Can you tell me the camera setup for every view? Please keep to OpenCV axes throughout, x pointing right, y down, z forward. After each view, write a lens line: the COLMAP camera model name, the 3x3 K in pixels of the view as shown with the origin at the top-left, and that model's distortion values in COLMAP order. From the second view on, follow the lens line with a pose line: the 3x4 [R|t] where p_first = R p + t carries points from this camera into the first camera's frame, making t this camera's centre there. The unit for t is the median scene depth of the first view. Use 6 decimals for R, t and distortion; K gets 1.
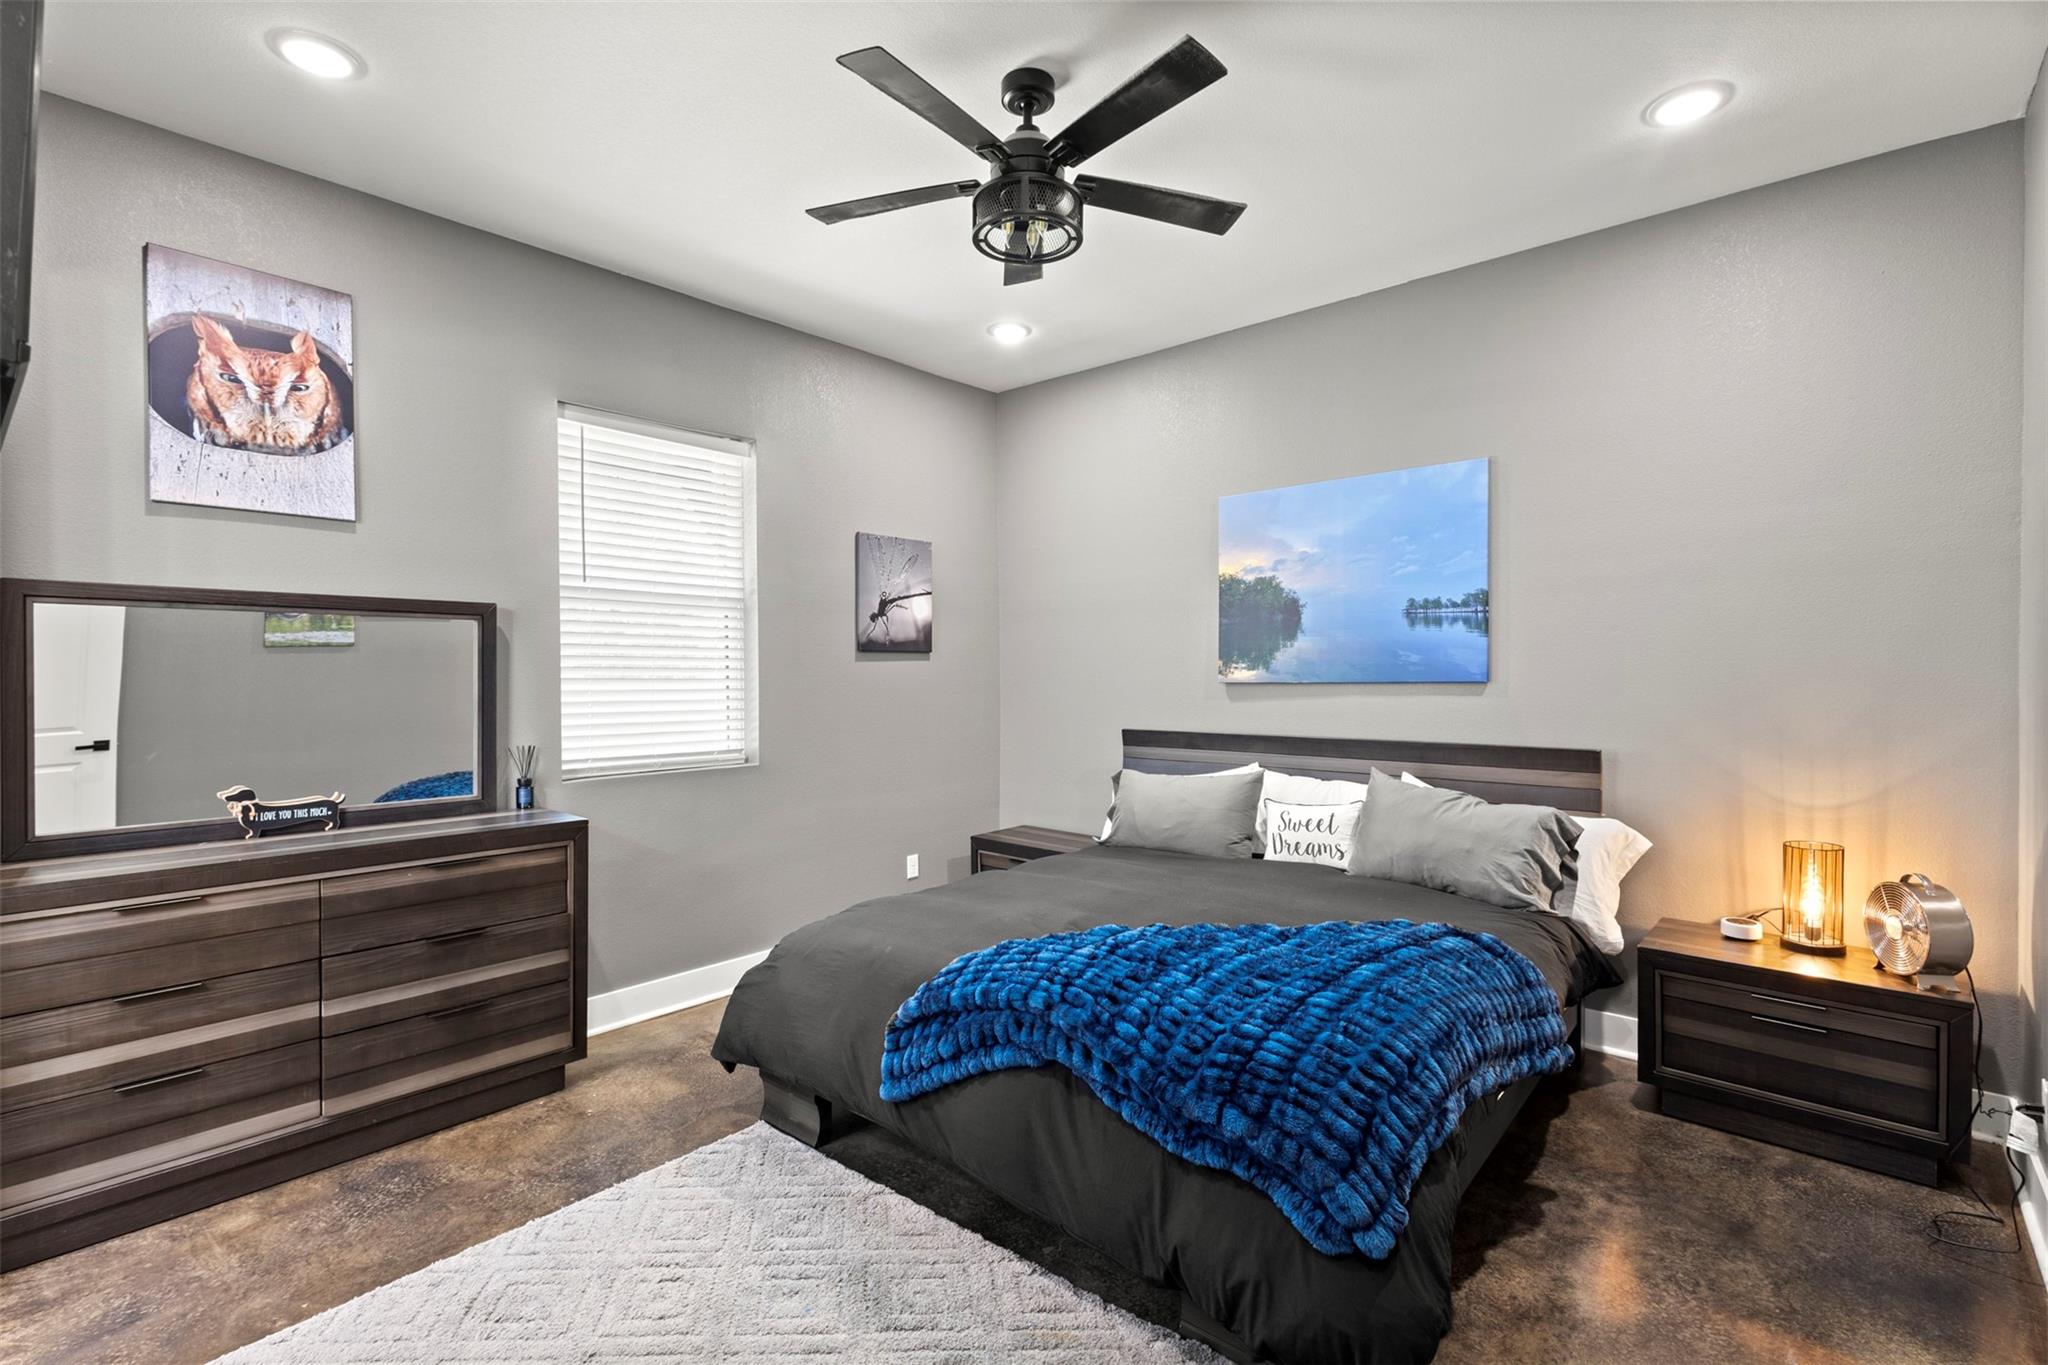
lens RADIAL K [[934.8, 0, 1008.1], [0, 934.8, 676.8], [0, 0, 1]] dist [0.001597, -0.000153]
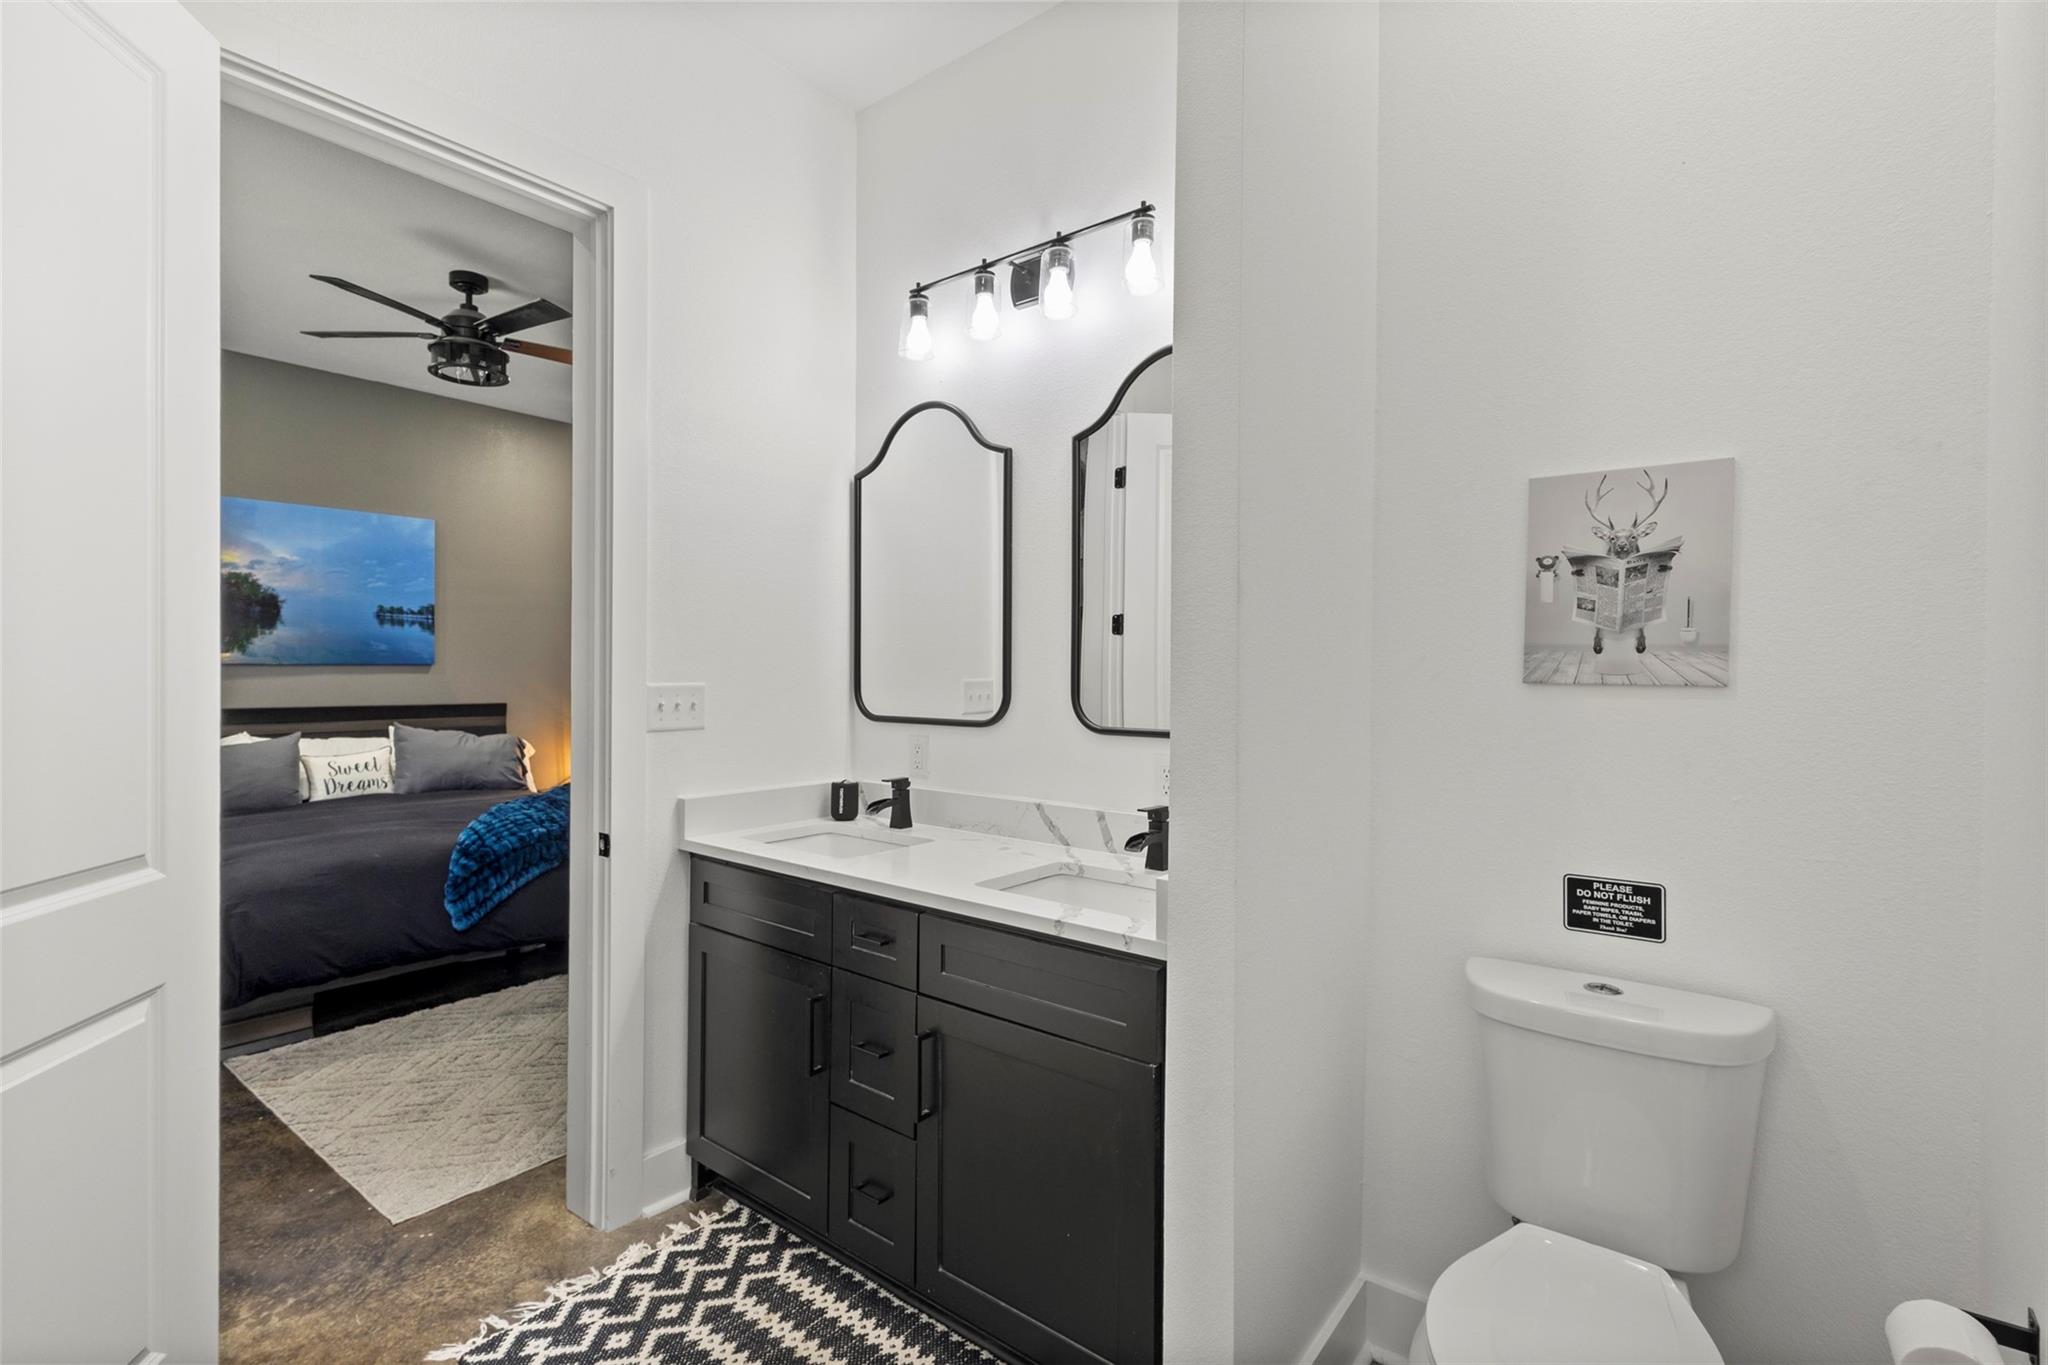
lens RADIAL K [[934.8, 0, 1008.1], [0, 934.8, 676.8], [0, 0, 1]] dist [0.001597, -0.000153]
pose [[-0.028221, -0.004872, 0.999590, -1.043362], [-0.005135, 0.999976, 0.004729, 0.013860], [-0.999589, -0.004999, -0.028245, 0.086464]]
